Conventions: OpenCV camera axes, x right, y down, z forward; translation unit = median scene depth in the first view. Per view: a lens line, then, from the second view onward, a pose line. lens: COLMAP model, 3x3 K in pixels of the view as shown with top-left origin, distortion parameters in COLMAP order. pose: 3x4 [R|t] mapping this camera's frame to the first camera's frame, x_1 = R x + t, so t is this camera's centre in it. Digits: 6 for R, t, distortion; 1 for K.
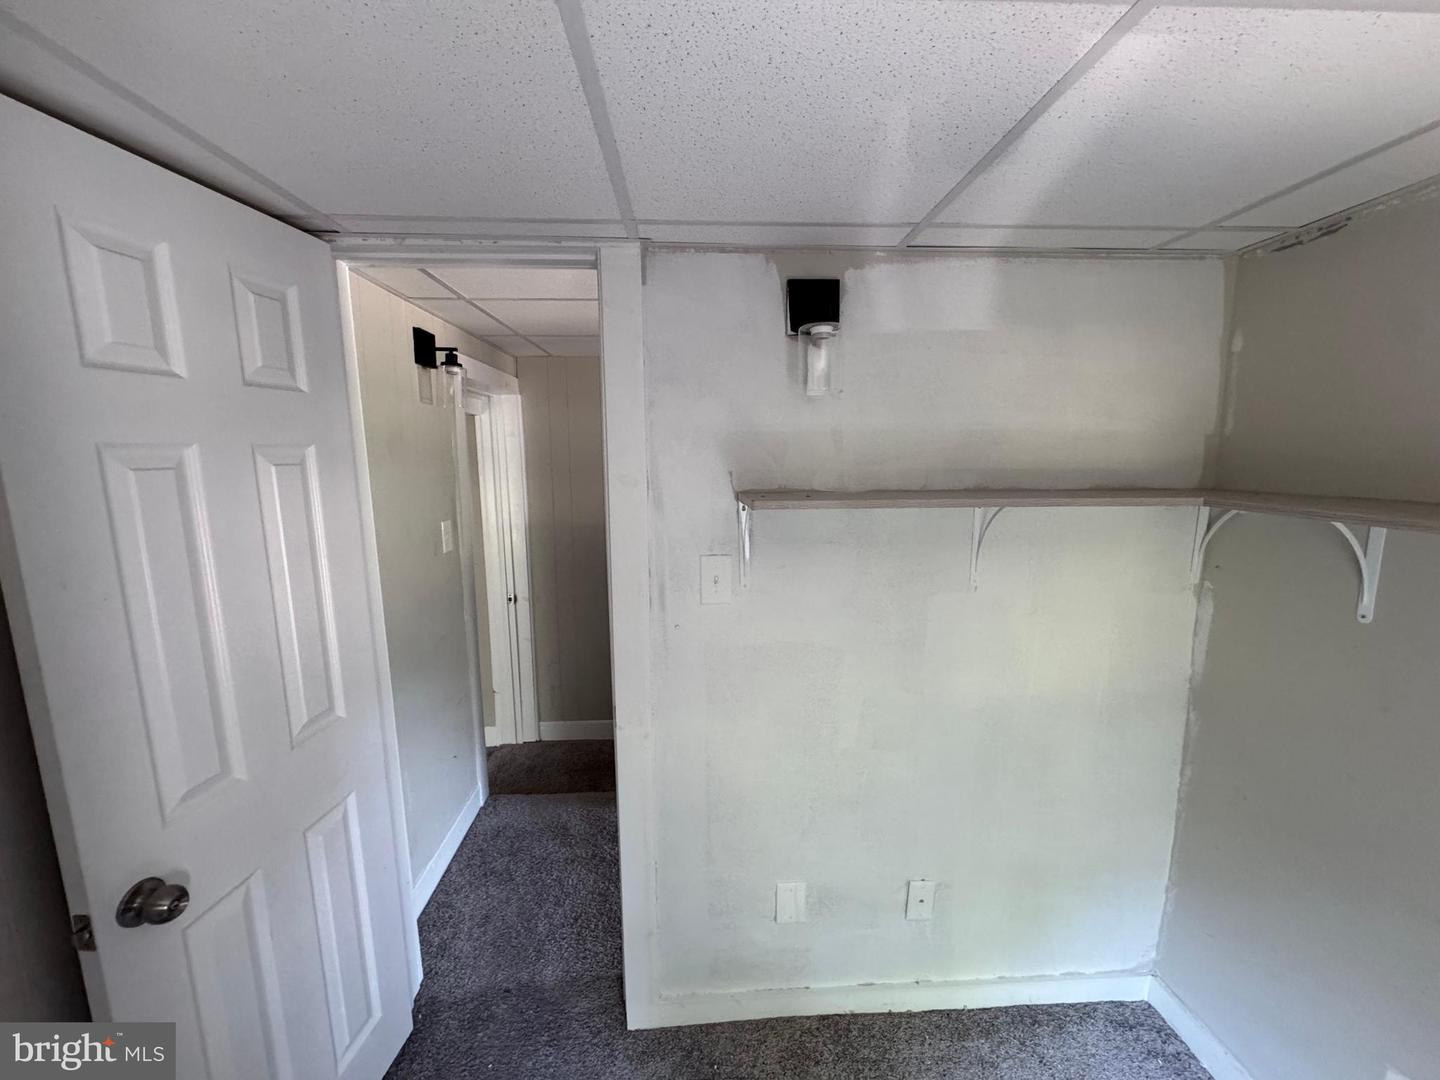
lens RADIAL K [[573.5, 0, 720.0], [0, 573.5, 540.0], [0, 0, 1]] dist [-0.001227, 0.000313]
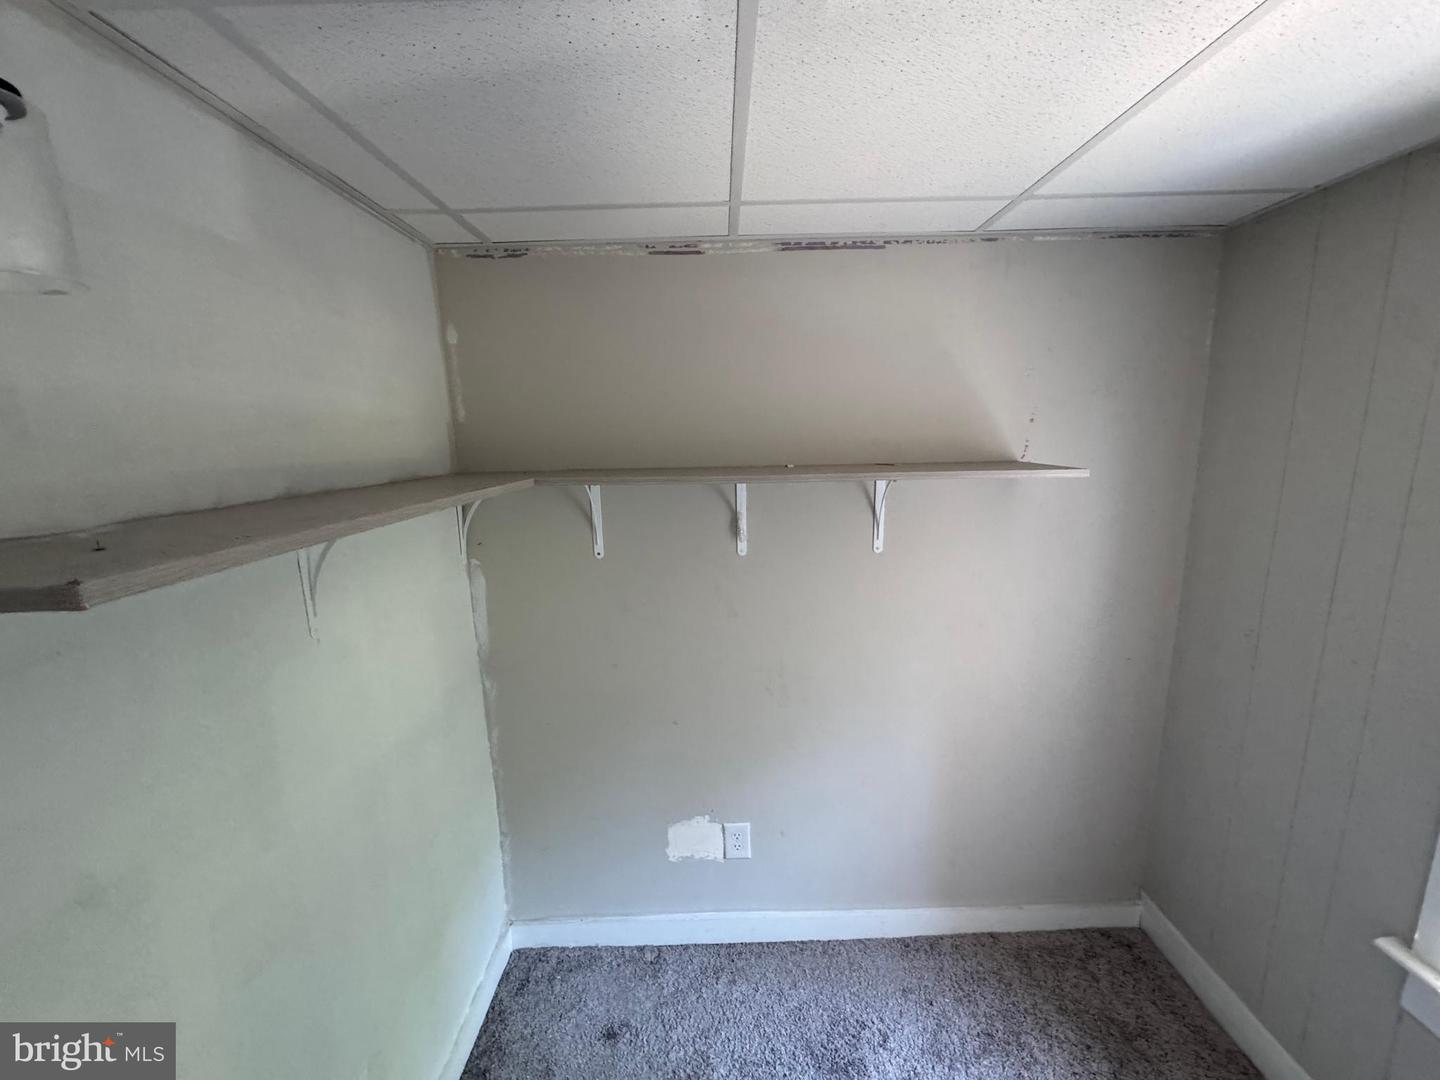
lens RADIAL K [[573.5, 0, 720.0], [0, 573.5, 540.0], [0, 0, 1]] dist [-0.001227, 0.000313]
pose [[0.050551, -0.178870, 0.982573, -0.182074], [0.173949, 0.970370, 0.167700, -0.065666], [-0.983456, 0.162440, 0.080167, 0.474841]]
